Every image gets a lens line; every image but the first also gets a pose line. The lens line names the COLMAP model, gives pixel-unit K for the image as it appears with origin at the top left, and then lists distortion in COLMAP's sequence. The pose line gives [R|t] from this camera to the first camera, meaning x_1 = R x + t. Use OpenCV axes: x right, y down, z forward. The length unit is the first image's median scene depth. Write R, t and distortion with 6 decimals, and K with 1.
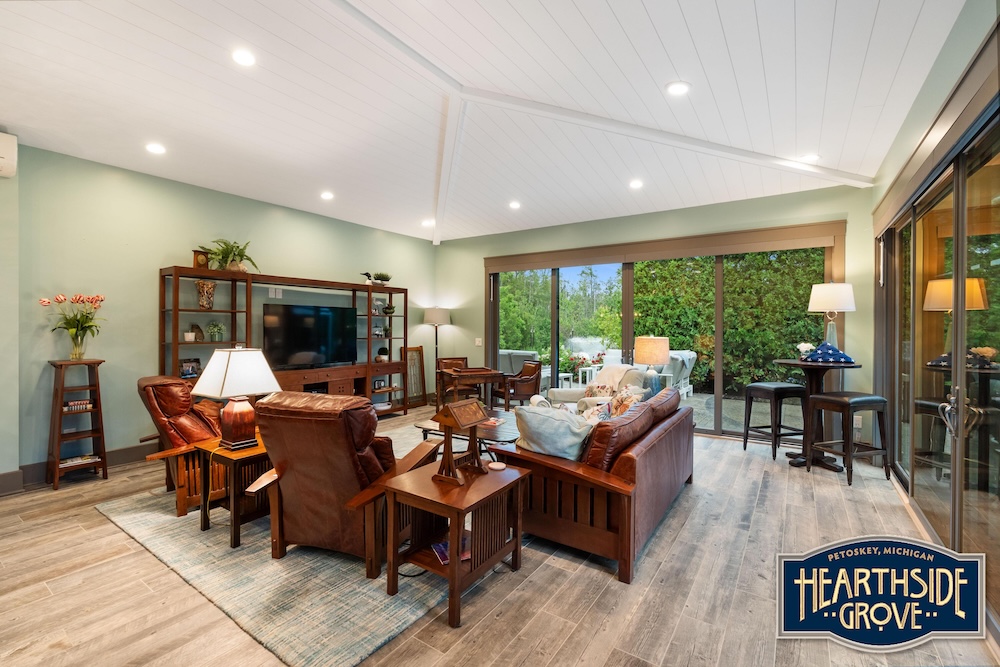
lens RADIAL K [[440.7, 0, 501.7], [0, 440.7, 328.7], [0, 0, 1]] dist [-0.003342, -0.000602]
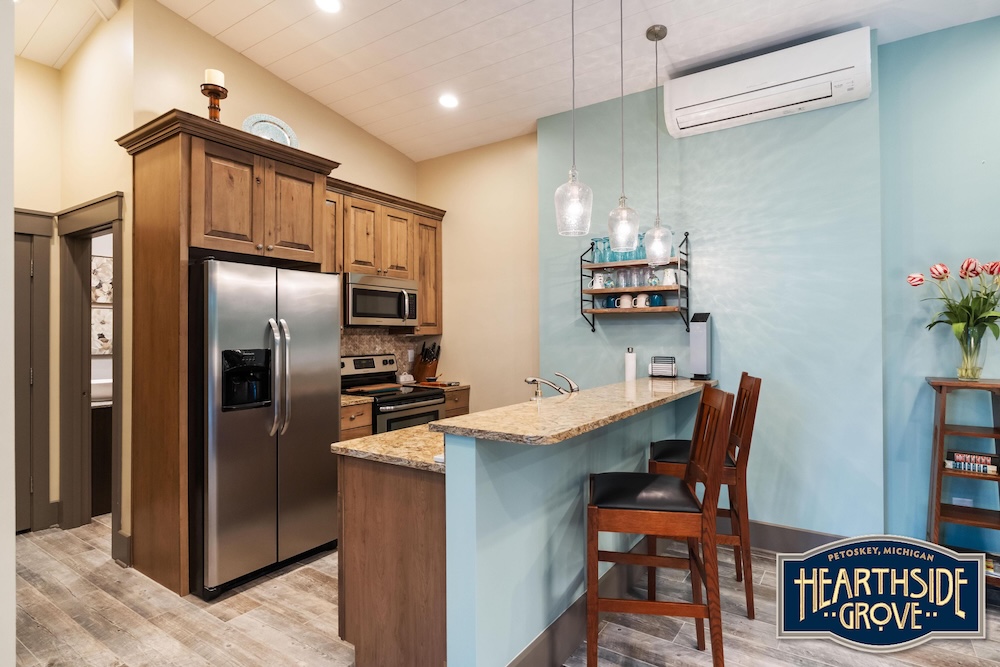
lens RADIAL K [[522.6, 0, 505.0], [0, 522.6, 325.6], [0, 0, 1]] dist [-0.003950, 0.000005]
pose [[0.002768, -0.015861, -0.999870, -0.256756], [0.001407, 0.999873, -0.015857, 0.010560], [0.999995, -0.001363, 0.002790, 0.341439]]
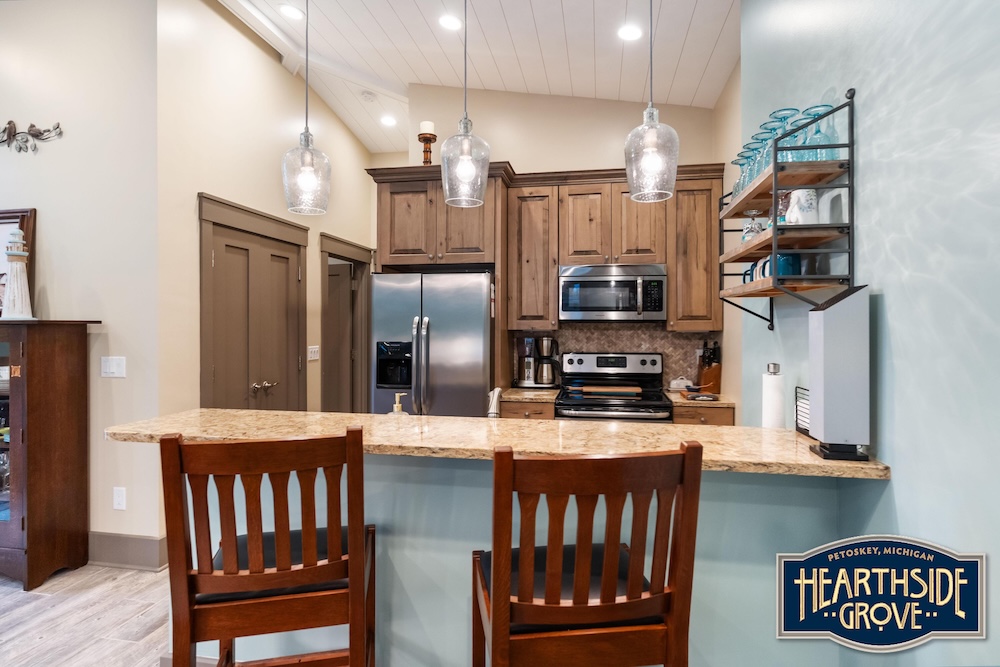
lens RADIAL K [[522.6, 0, 505.0], [0, 522.6, 325.6], [0, 0, 1]] dist [-0.003950, 0.000005]
pose [[-0.915416, -0.000805, -0.402508, -0.680519], [-0.001772, 0.999996, 0.002030, 0.003151], [0.402505, 0.002572, -0.915414, 0.786100]]
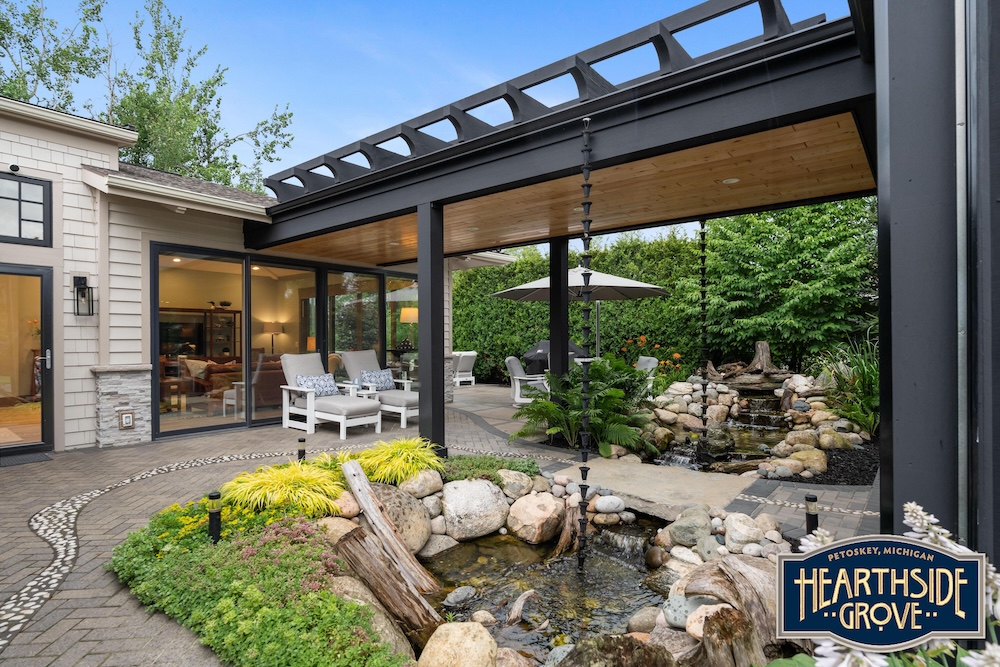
lens RADIAL K [[522.8, 0, 501.7], [0, 522.8, 340.1], [0, 0, 1]] dist [-0.002702, -0.000557]
pose [[0.995718, -0.005025, -0.092306, 1.317905], [0.004811, 0.999985, -0.002538, 0.038057], [0.092317, 0.002083, 0.995727, -1.172201]]
